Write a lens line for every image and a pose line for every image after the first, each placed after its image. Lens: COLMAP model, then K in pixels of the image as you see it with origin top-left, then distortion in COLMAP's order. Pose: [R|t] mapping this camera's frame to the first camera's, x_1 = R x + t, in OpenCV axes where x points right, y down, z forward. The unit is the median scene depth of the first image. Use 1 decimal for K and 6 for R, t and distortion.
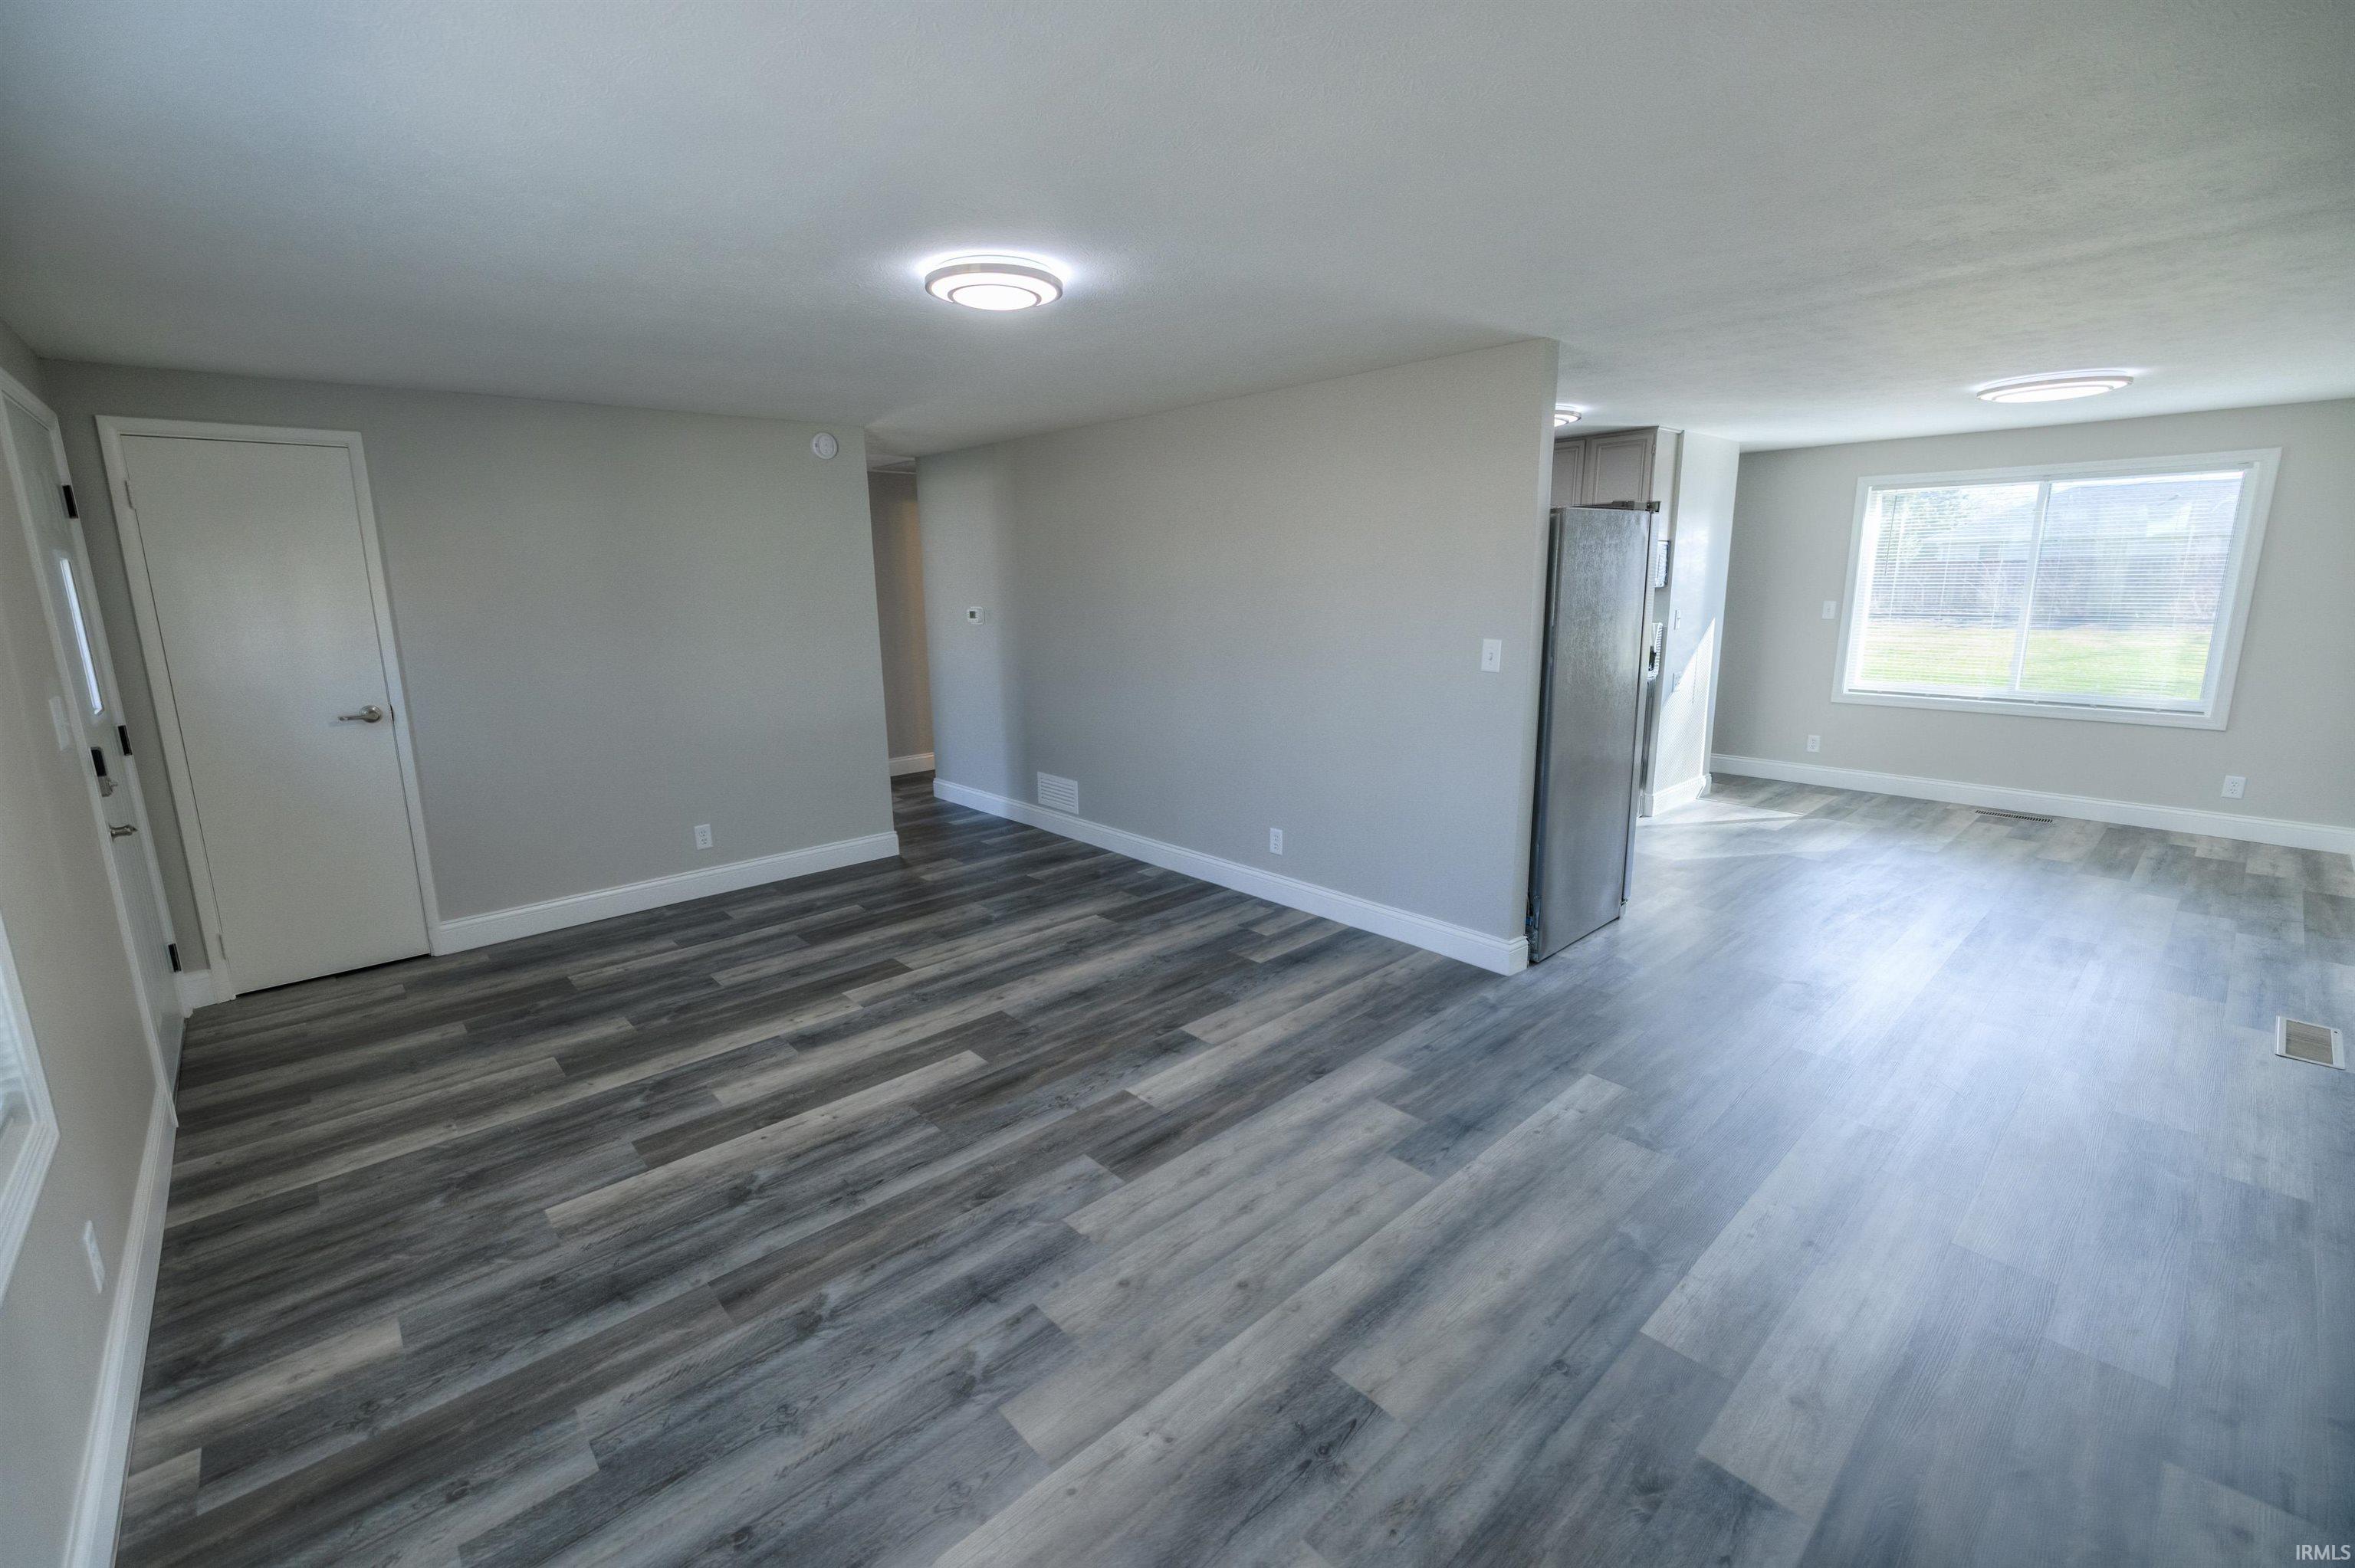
lens RADIAL K [[987.9, 0, 1140.0], [0, 987.9, 762.9], [0, 0, 1]] dist [-0.004853, 0.002382]
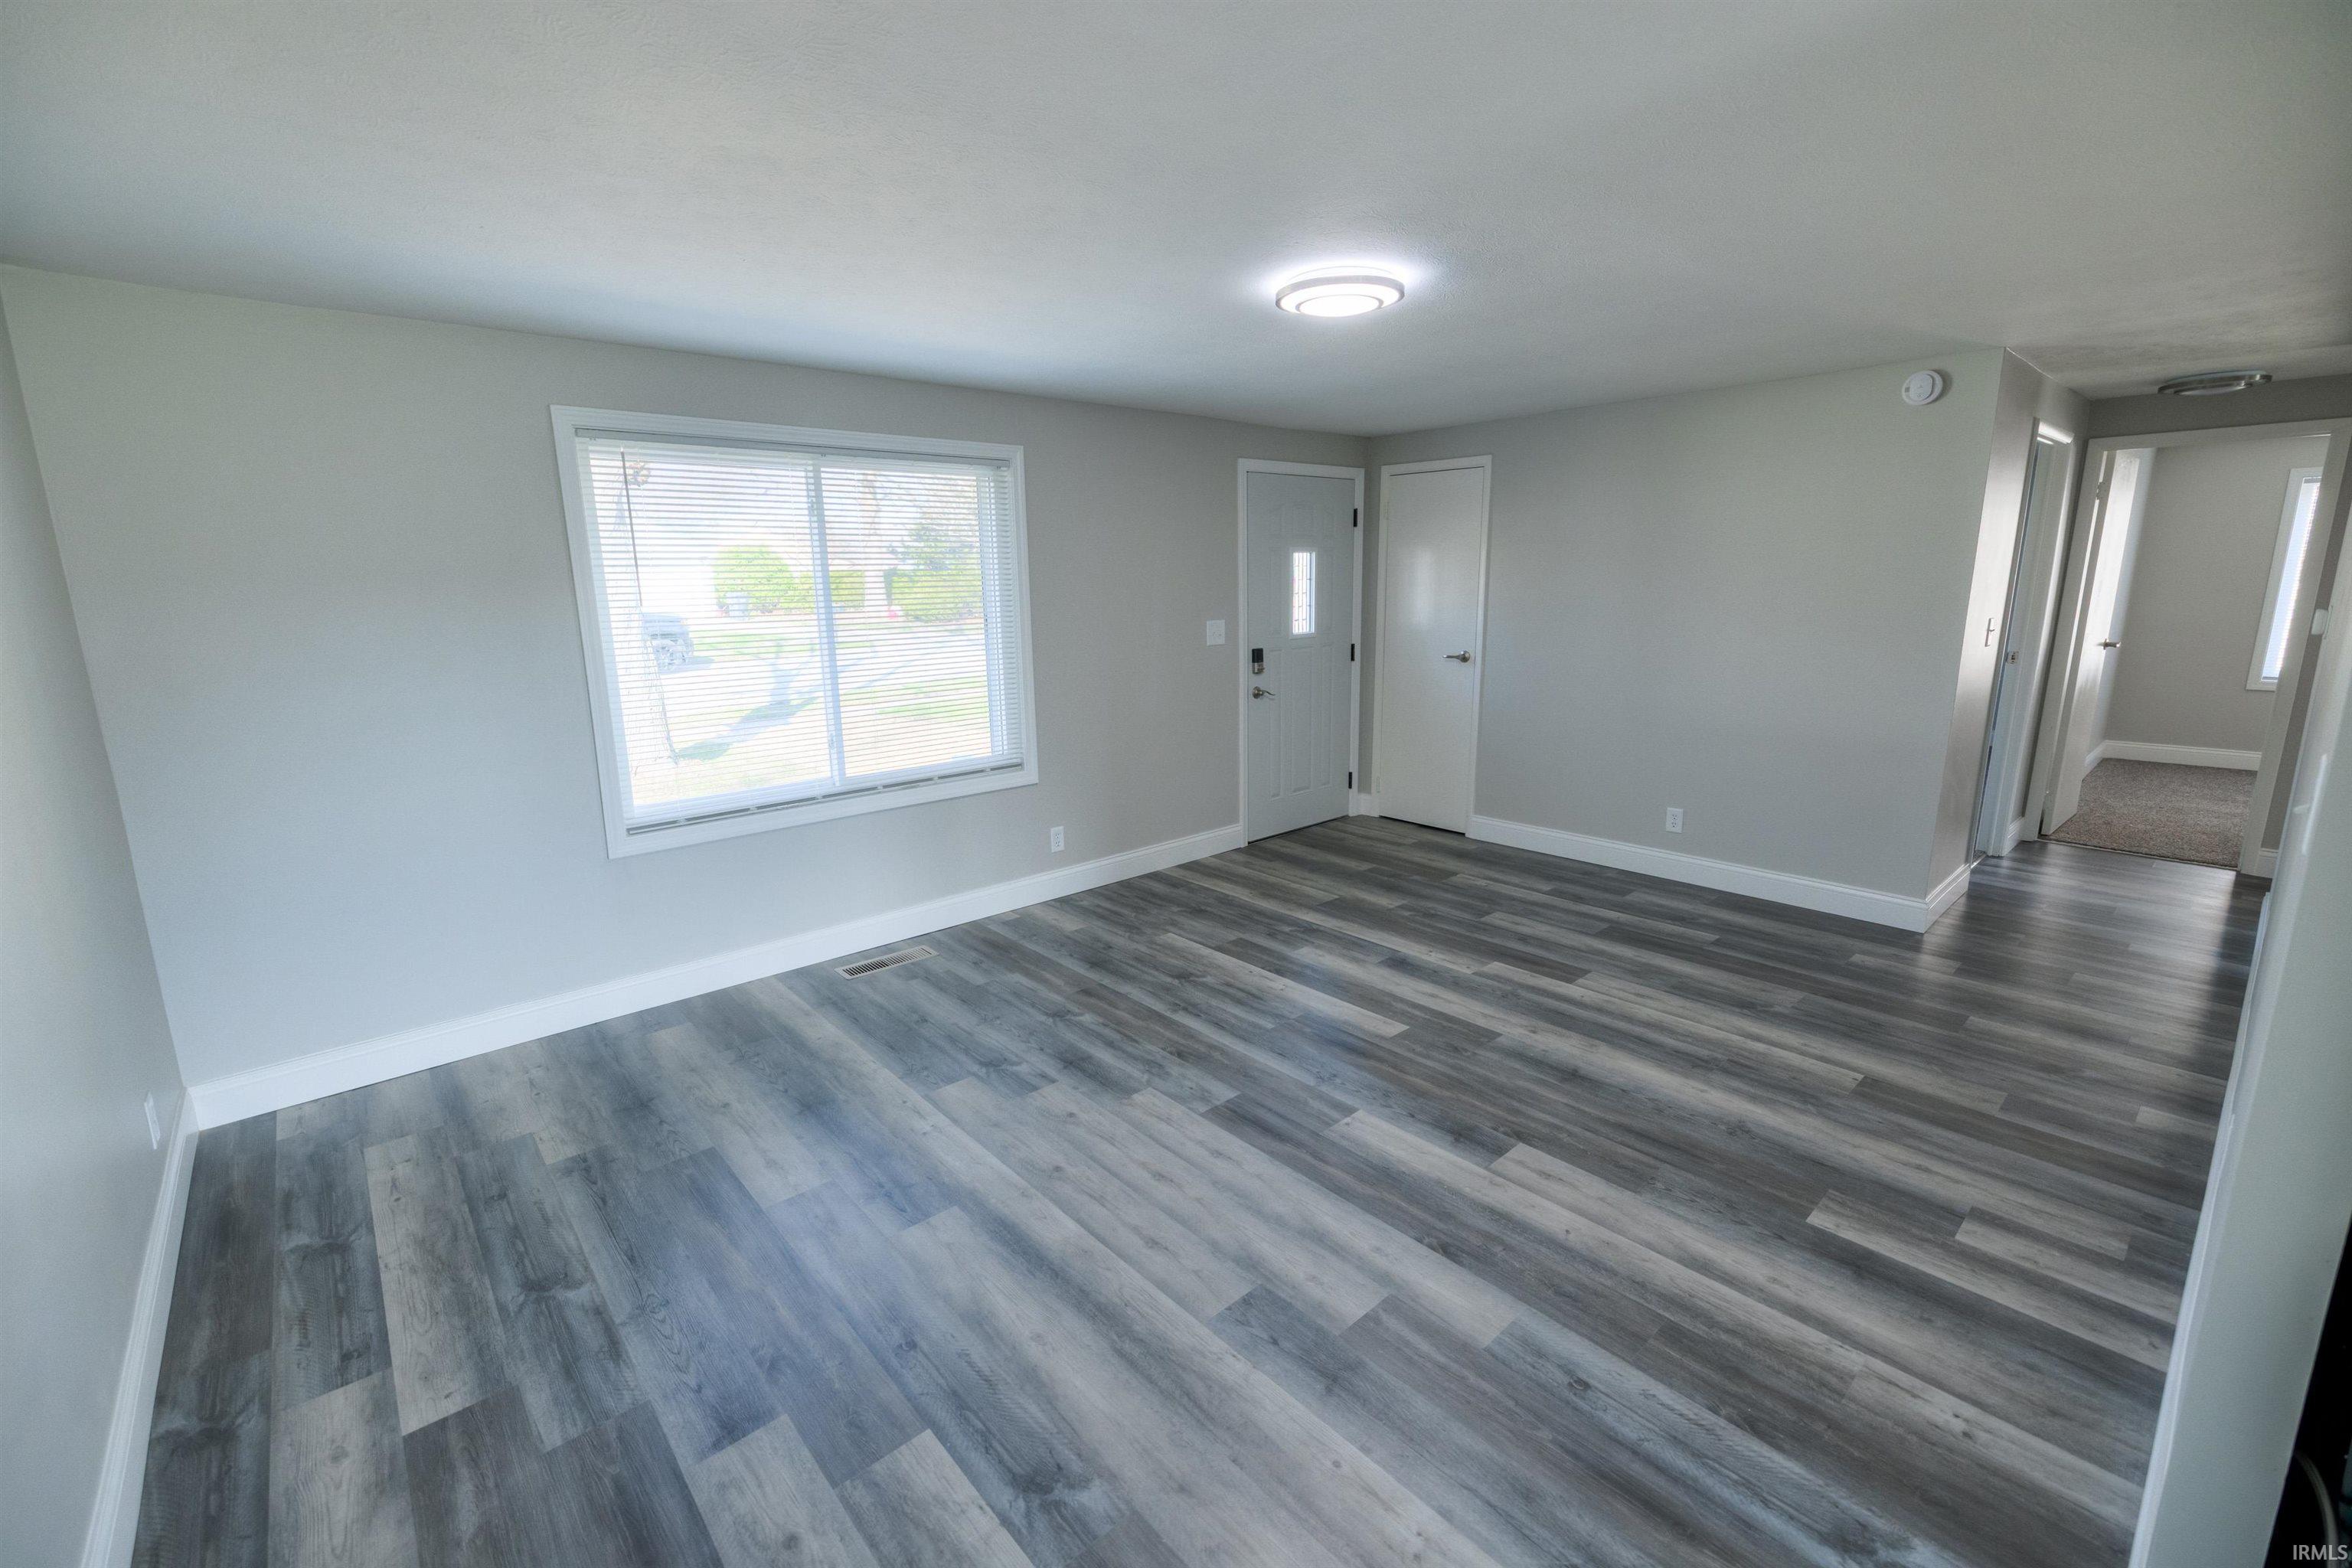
lens RADIAL K [[986.8, 0, 1171.3], [0, 986.8, 775.7], [0, 0, 1]] dist [-0.004853, 0.002382]
pose [[-0.002050, 0.218714, -0.975787, 0.745857], [-0.174383, 0.960759, 0.215712, -0.135247], [0.984676, 0.170603, 0.036171, 0.645463]]
